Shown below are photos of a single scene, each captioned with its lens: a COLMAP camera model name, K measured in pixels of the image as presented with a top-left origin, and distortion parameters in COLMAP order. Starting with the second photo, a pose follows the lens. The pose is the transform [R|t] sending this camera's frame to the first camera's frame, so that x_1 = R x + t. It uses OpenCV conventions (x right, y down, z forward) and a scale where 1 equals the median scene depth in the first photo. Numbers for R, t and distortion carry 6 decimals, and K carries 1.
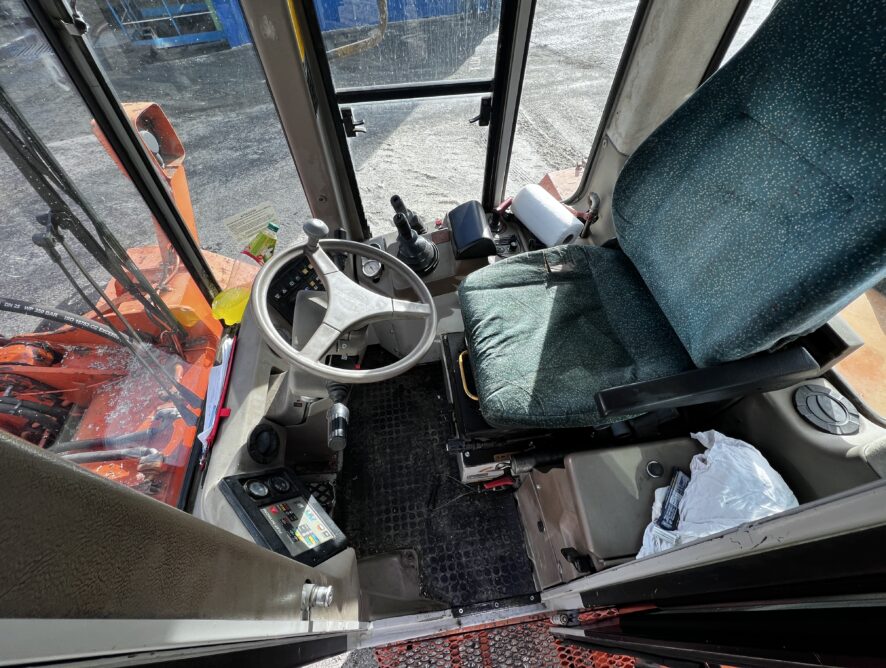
lens RADIAL K [[356.1, 0, 443.0], [0, 356.1, 334.0], [0, 0, 1]] dist [-0.008933, -0.000081]
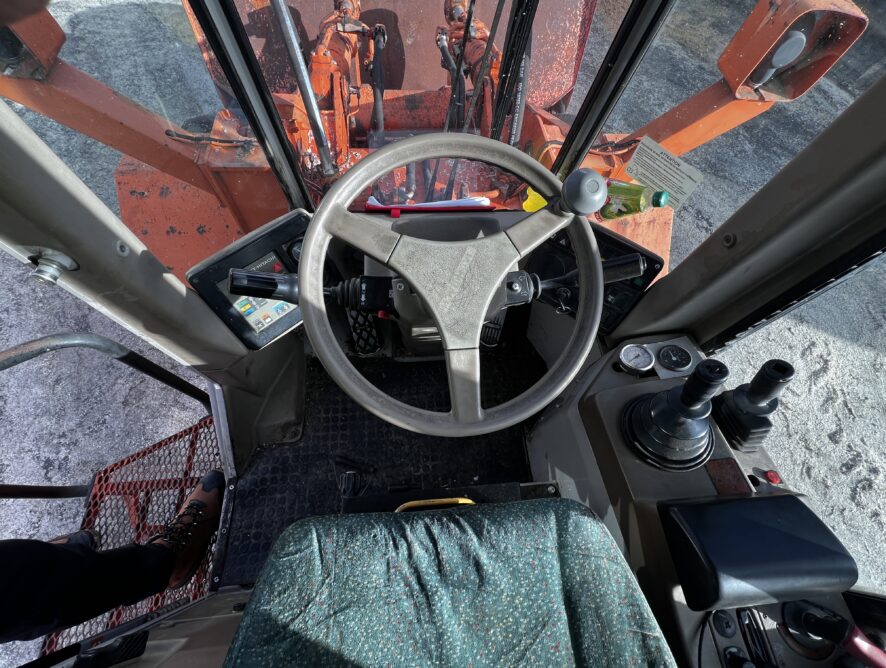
lens RADIAL K [[356.1, 0, 443.0], [0, 356.1, 334.0], [0, 0, 1]] dist [-0.008933, -0.000081]
pose [[-0.063616, 0.898674, -0.433979, 0.070772], [-0.855270, 0.174992, 0.487741, -0.293339], [0.514263, 0.402197, 0.757477, 0.501373]]
